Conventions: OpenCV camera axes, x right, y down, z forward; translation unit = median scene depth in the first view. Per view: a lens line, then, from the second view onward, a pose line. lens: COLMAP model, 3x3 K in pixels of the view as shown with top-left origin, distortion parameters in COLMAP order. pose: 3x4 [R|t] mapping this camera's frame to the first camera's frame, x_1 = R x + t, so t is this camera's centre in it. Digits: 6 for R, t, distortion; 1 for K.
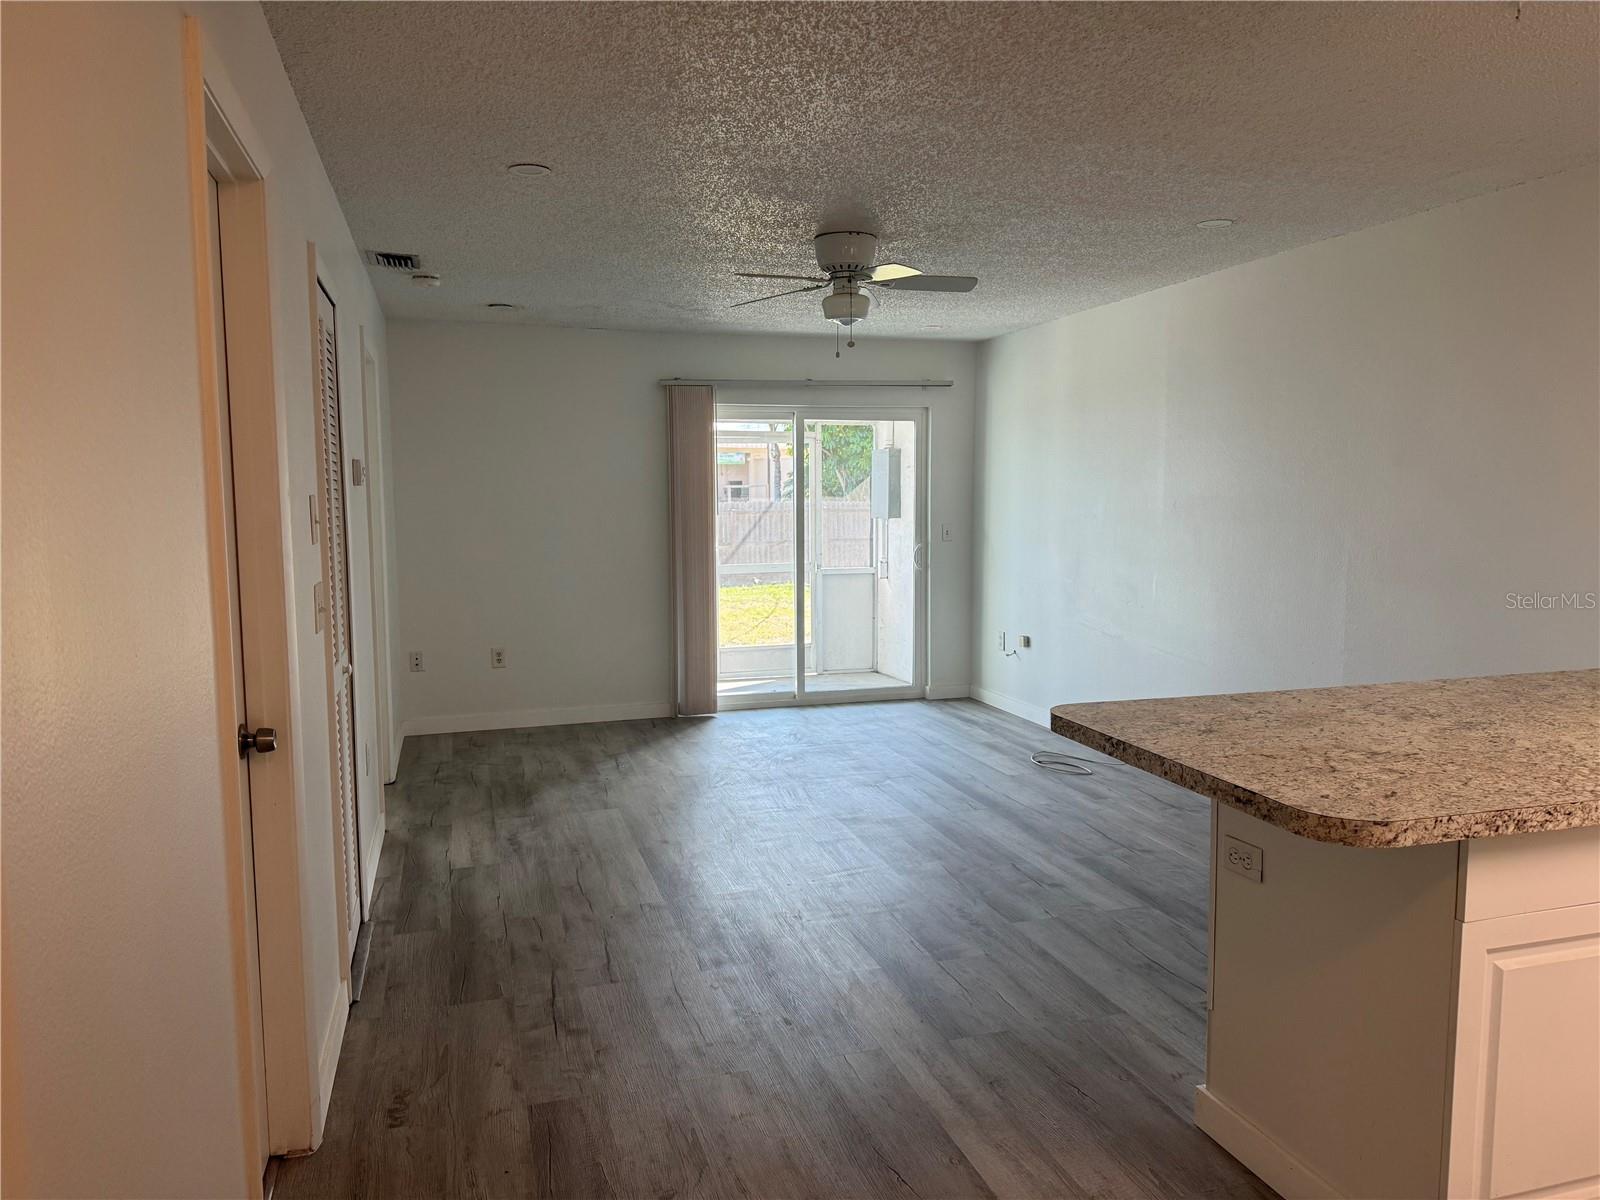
lens RADIAL K [[1114.0, 0, 800.0], [0, 1114.0, 600.0], [0, 0, 1]] dist [0.154363, -0.275169]
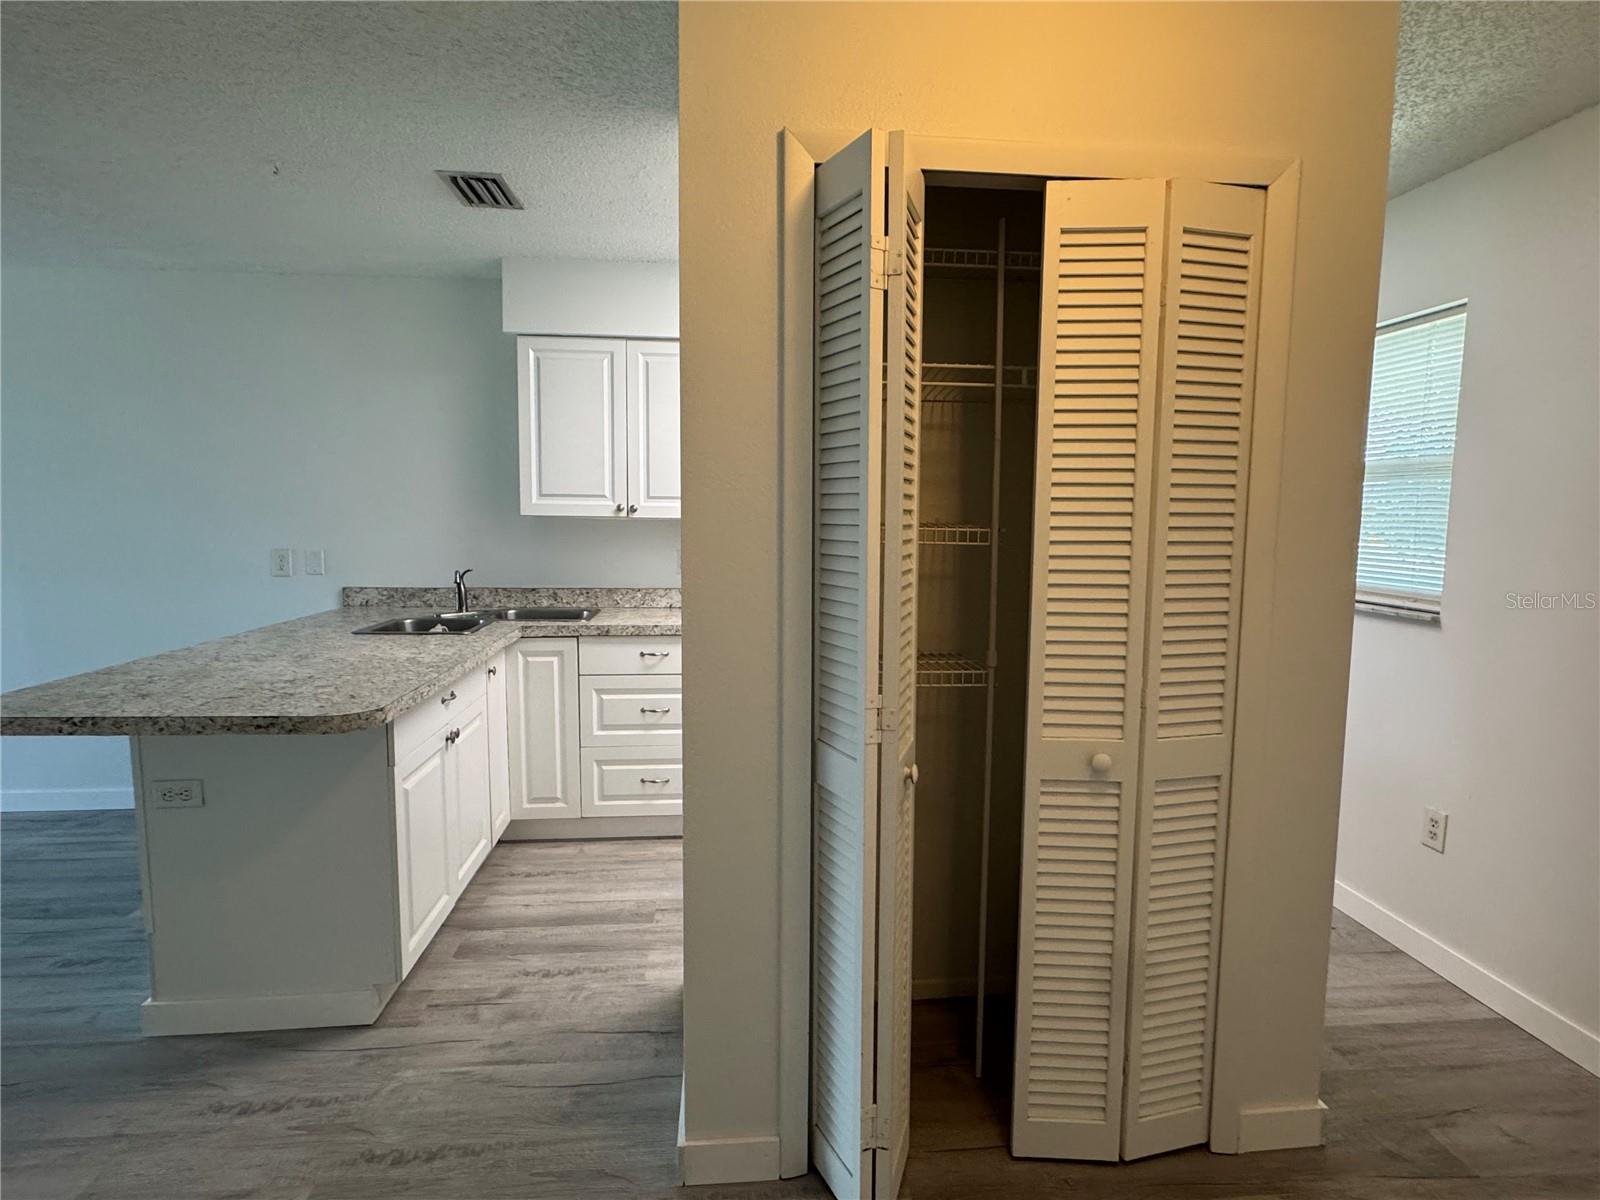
lens RADIAL K [[847.4, 0, 793.2], [0, 847.4, 602.8], [0, 0, 1]] dist [-0.004128, 0.002334]
pose [[0.204565, -0.095701, 0.974164, -0.199711], [0.084183, 0.993242, 0.079898, 0.004228], [-0.975226, 0.065663, 0.211238, 0.089541]]
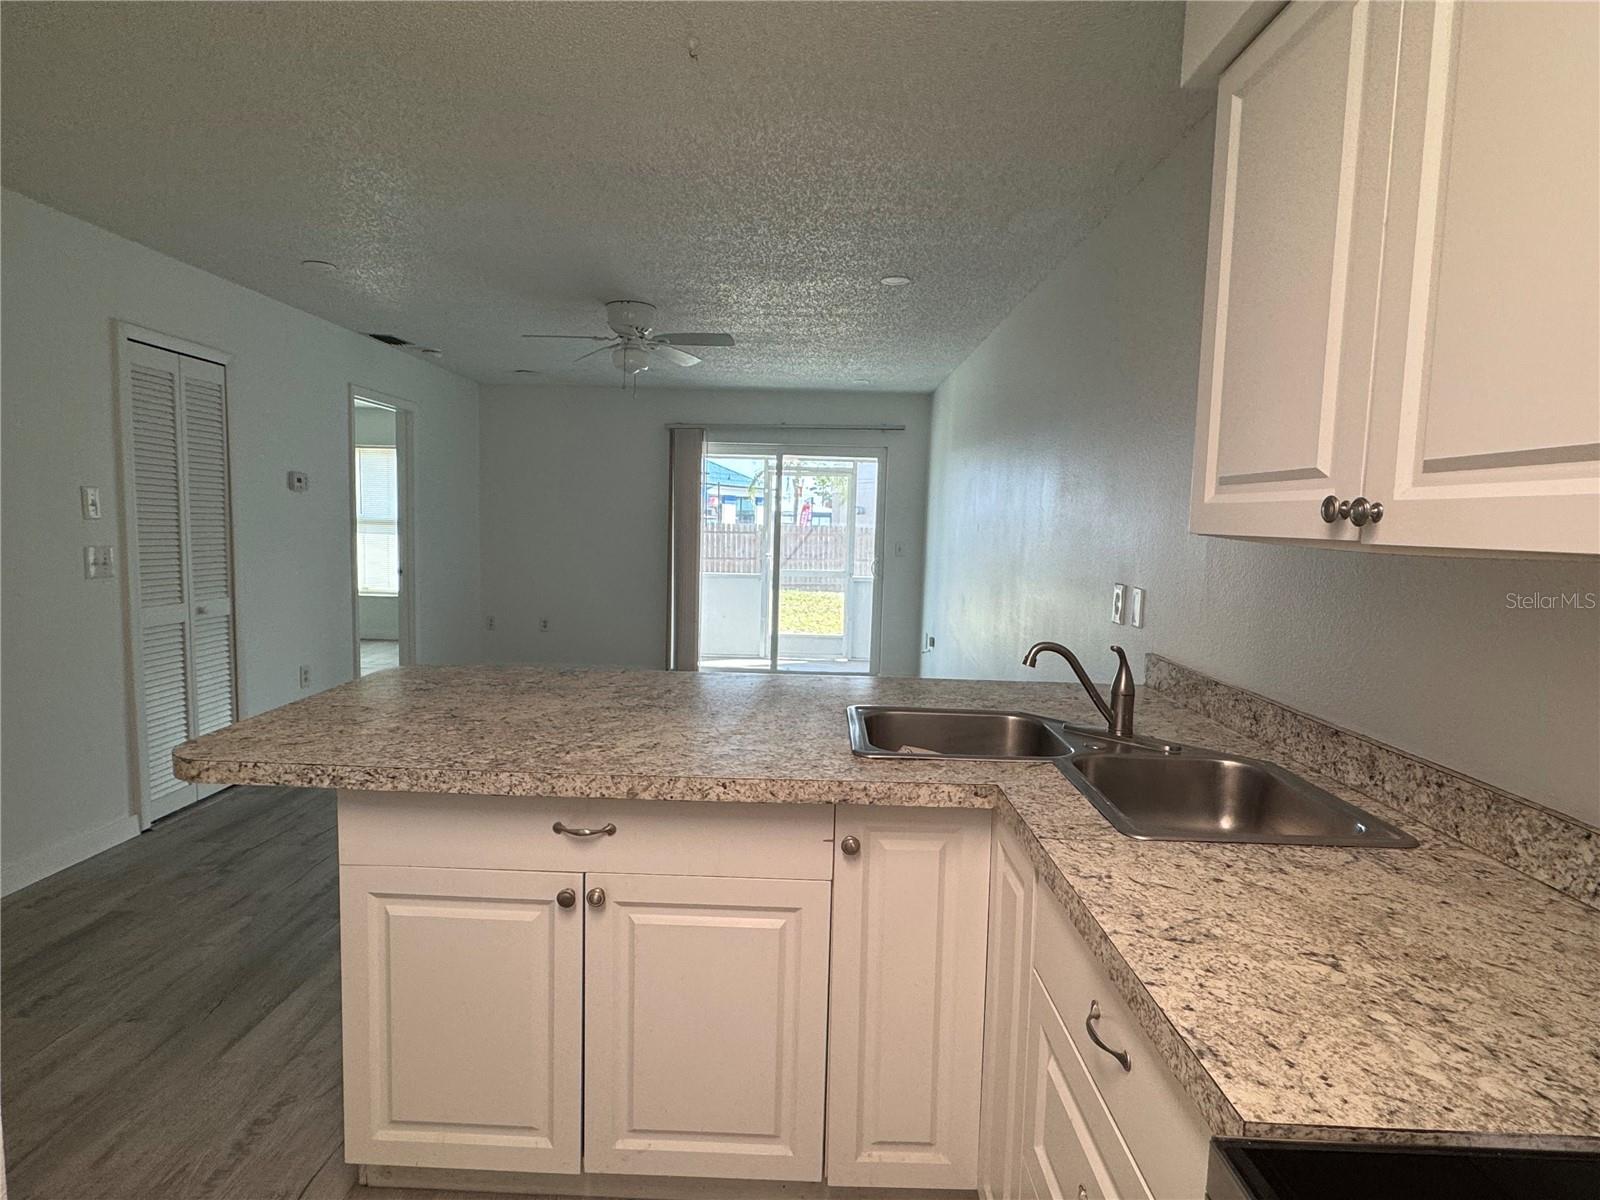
lens RADIAL K [[847.4, 0, 793.2], [0, 847.4, 602.8], [0, 0, 1]] dist [-0.004128, 0.002334]
pose [[0.948865, 0.060907, -0.309751, 0.578674], [-0.061716, 0.998068, 0.007199, -0.002926], [0.309591, 0.012286, 0.950790, 0.159900]]
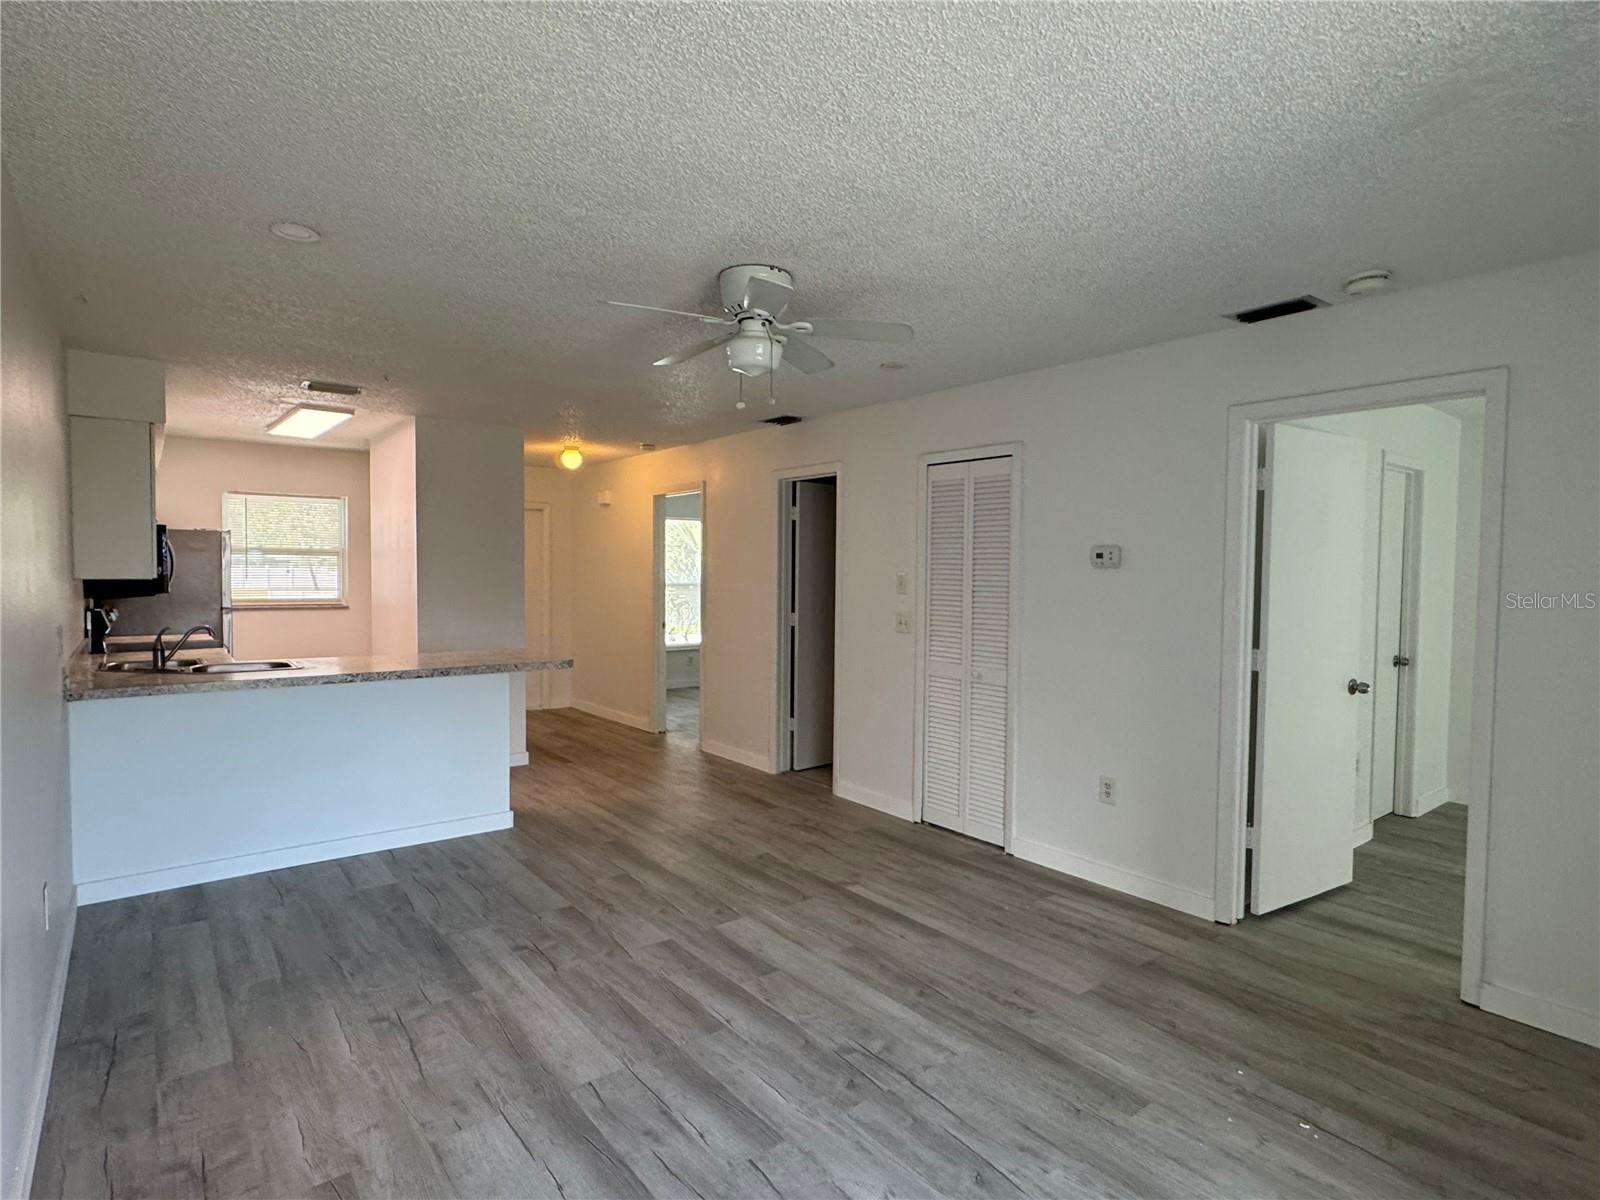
lens RADIAL K [[852.0, 0, 800.0], [0, 852.0, 600.0], [0, 0, 1]] dist [-0.004626, 0.001411]
pose [[-0.933250, 0.011359, -0.359049, 0.266485], [-0.037450, 0.990977, 0.128693, -0.177598], [0.357271, 0.133549, -0.924404, 1.794065]]
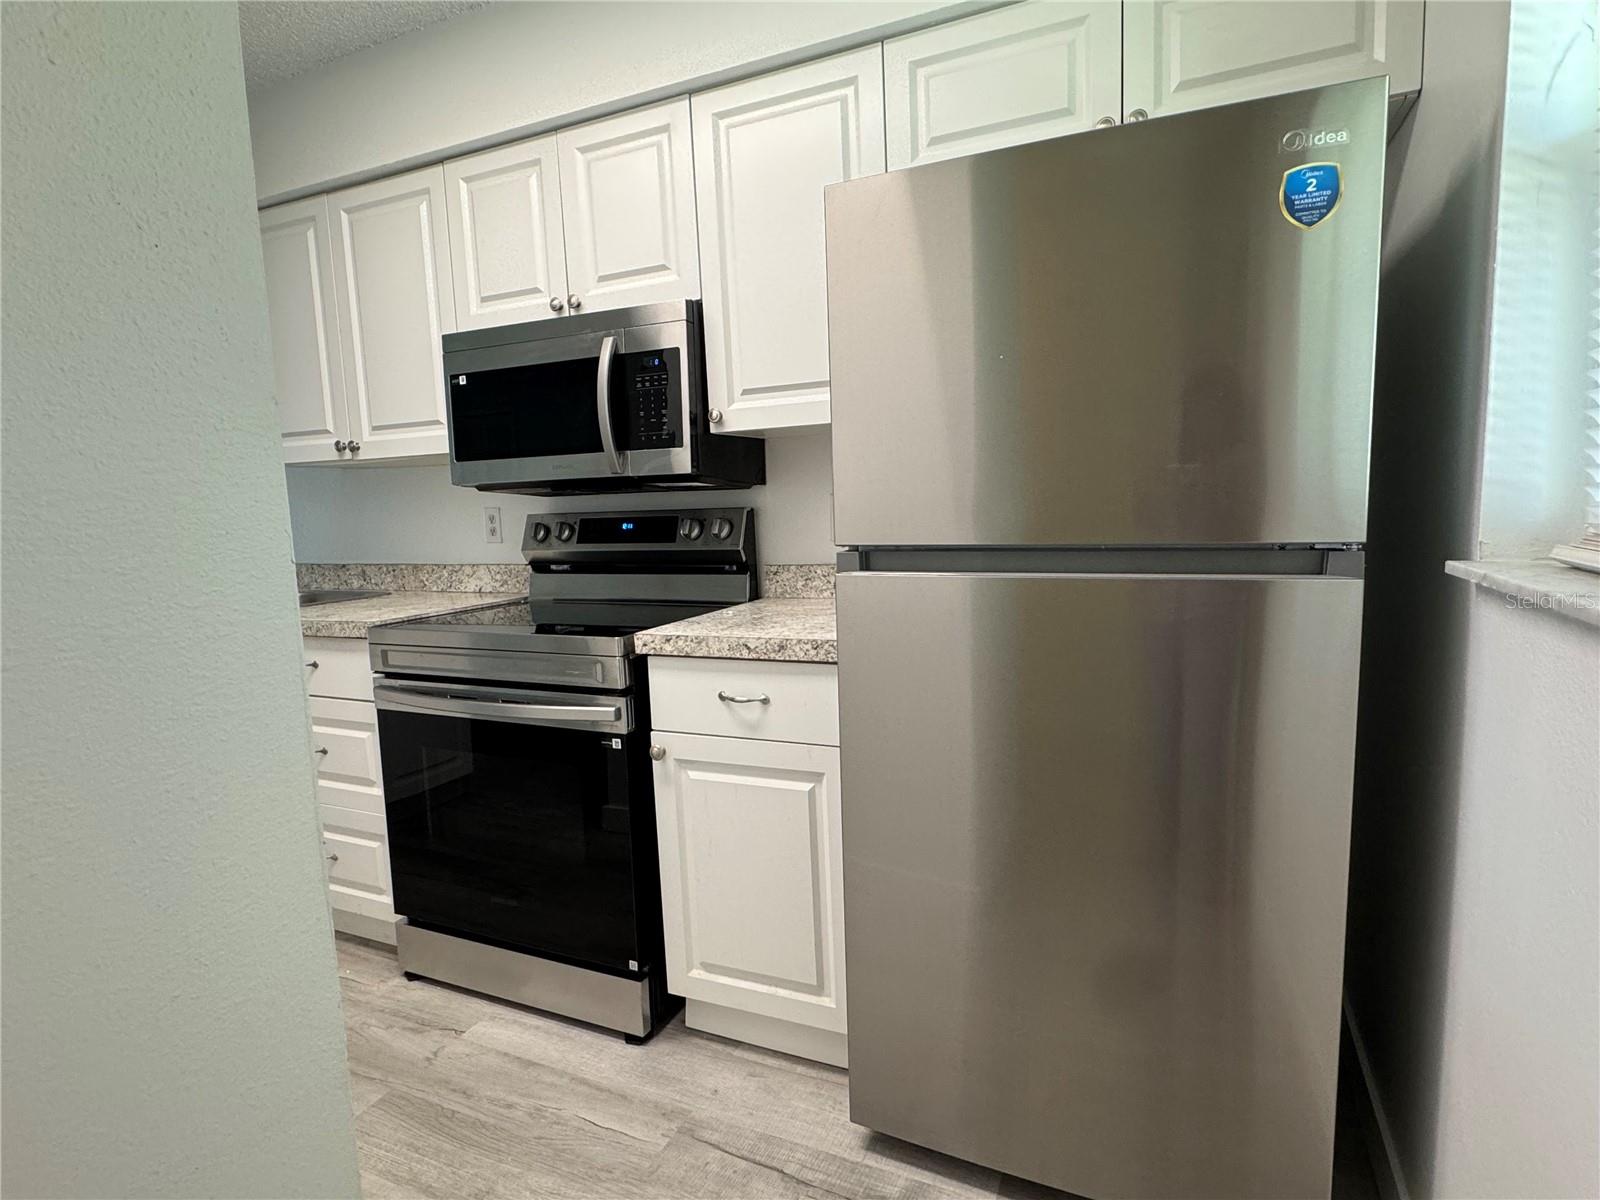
lens RADIAL K [[852.0, 0, 800.0], [0, 852.0, 600.0], [0, 0, 1]] dist [-0.004626, 0.001411]
pose [[0.666090, -0.106510, 0.738227, 0.406389], [0.103138, 0.993396, 0.050266, 0.075384], [-0.738706, 0.042658, 0.672677, -0.207427]]
